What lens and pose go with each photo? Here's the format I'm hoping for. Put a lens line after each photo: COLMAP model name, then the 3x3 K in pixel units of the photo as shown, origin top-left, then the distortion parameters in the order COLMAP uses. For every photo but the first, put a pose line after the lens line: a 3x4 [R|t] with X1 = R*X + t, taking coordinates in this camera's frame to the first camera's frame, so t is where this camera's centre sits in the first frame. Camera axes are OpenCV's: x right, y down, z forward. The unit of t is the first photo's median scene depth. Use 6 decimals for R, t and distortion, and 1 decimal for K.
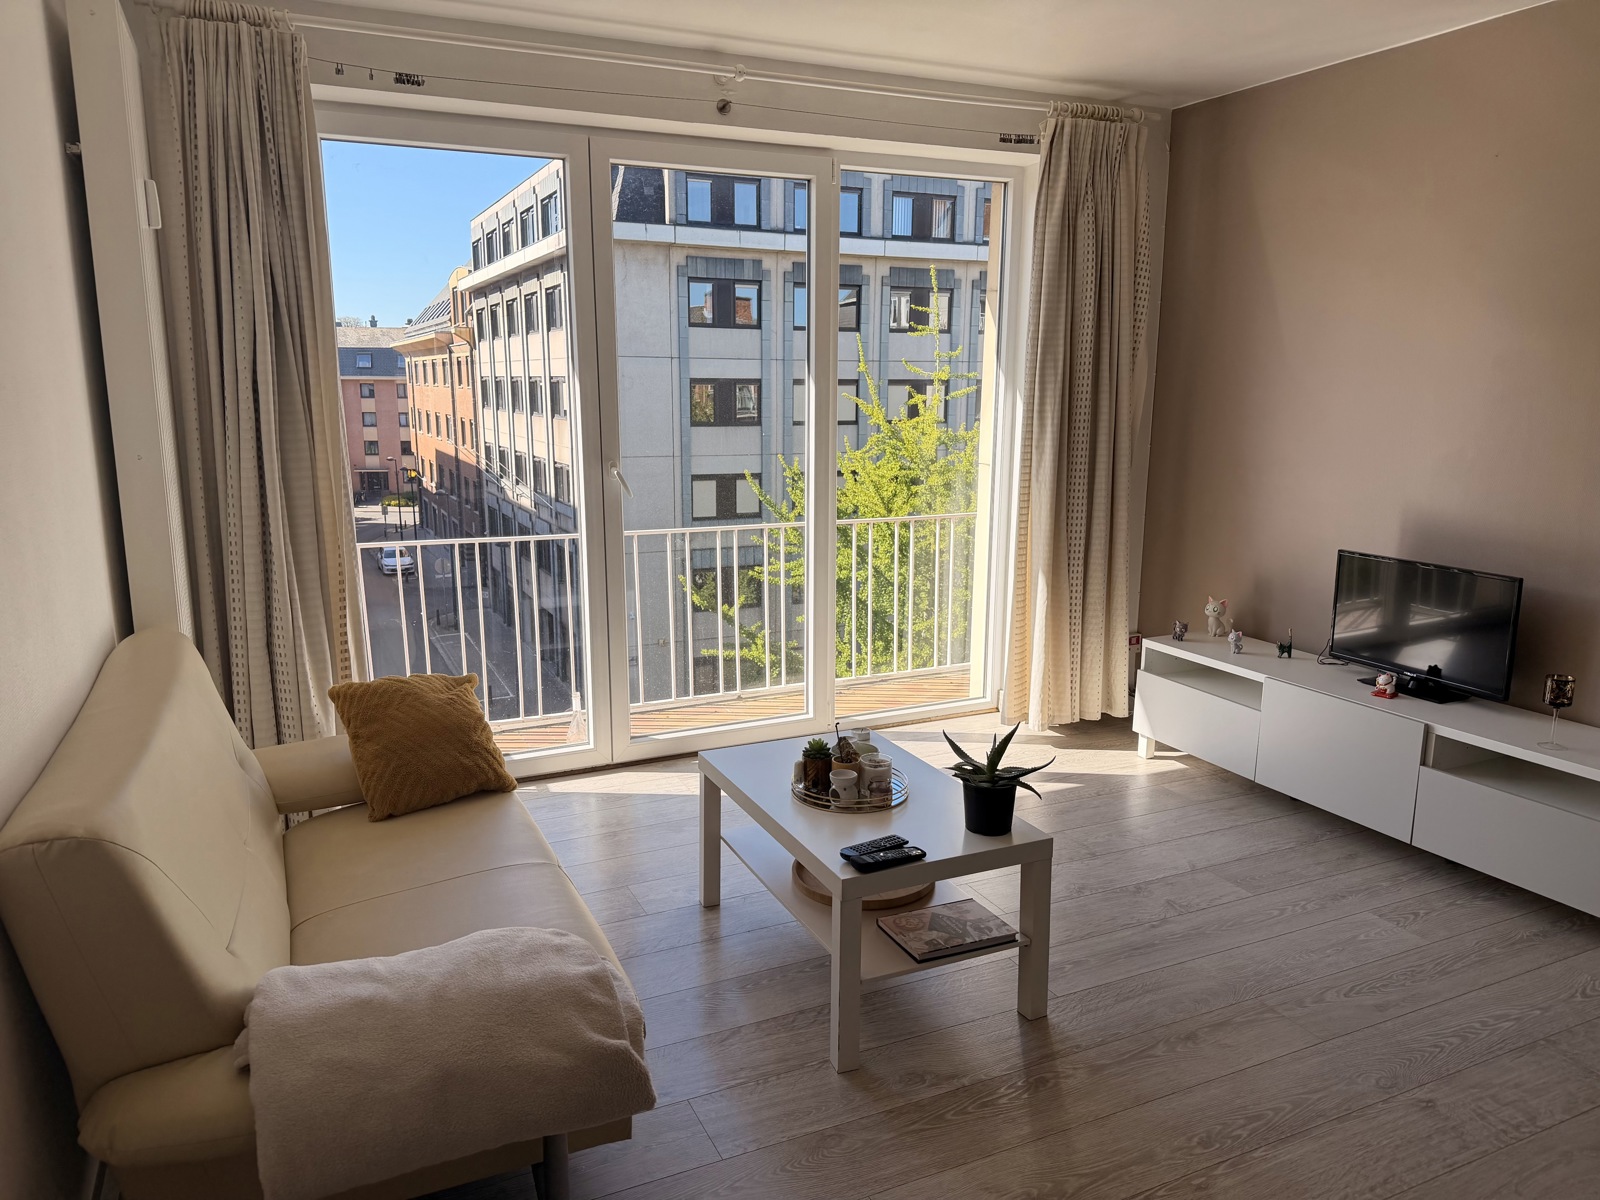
lens RADIAL K [[1125.3, 0, 799.7], [0, 1125.3, 609.6], [0, 0, 1]] dist [0.031053, -0.033106]
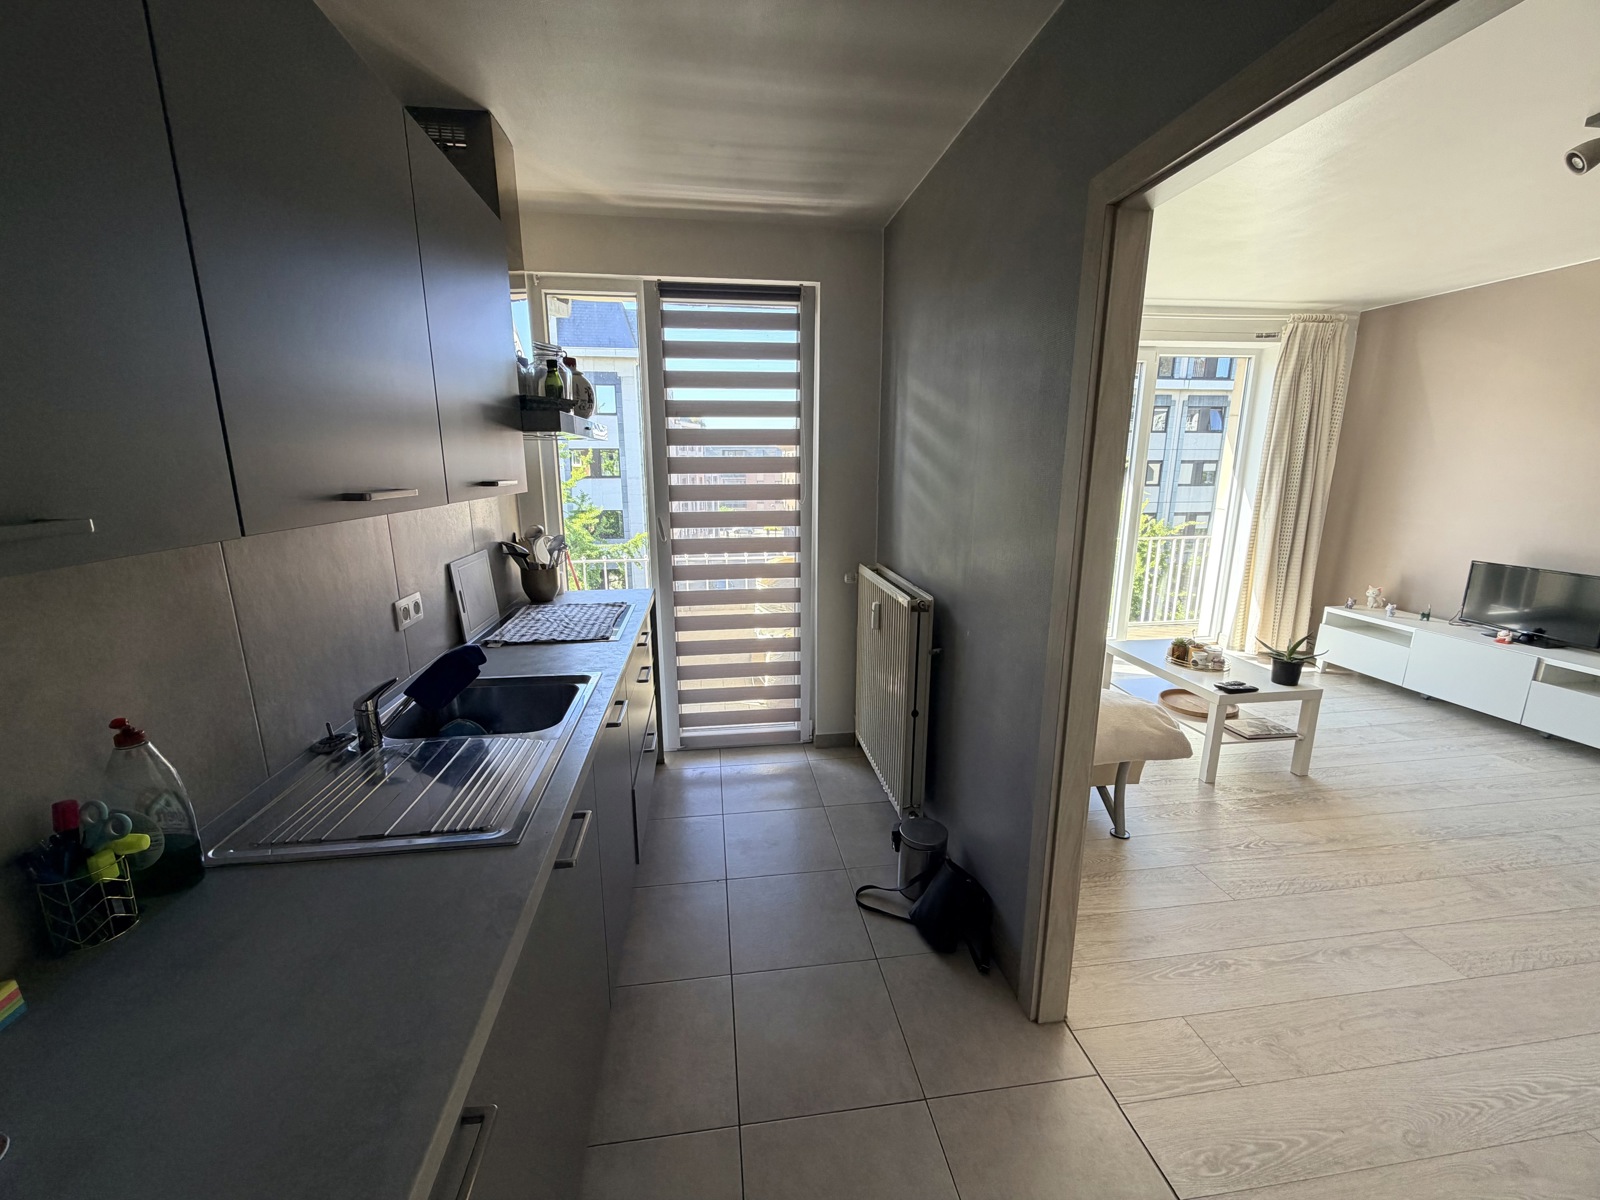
lens RADIAL K [[632.9, 0, 795.2], [0, 632.9, 605.6], [0, 0, 1]] dist [-0.000279, 0.000454]
pose [[0.956942, 0.059252, -0.284168, -0.274044], [-0.052917, 0.998150, 0.029927, 0.047433], [0.285416, -0.013601, 0.958307, -0.276569]]
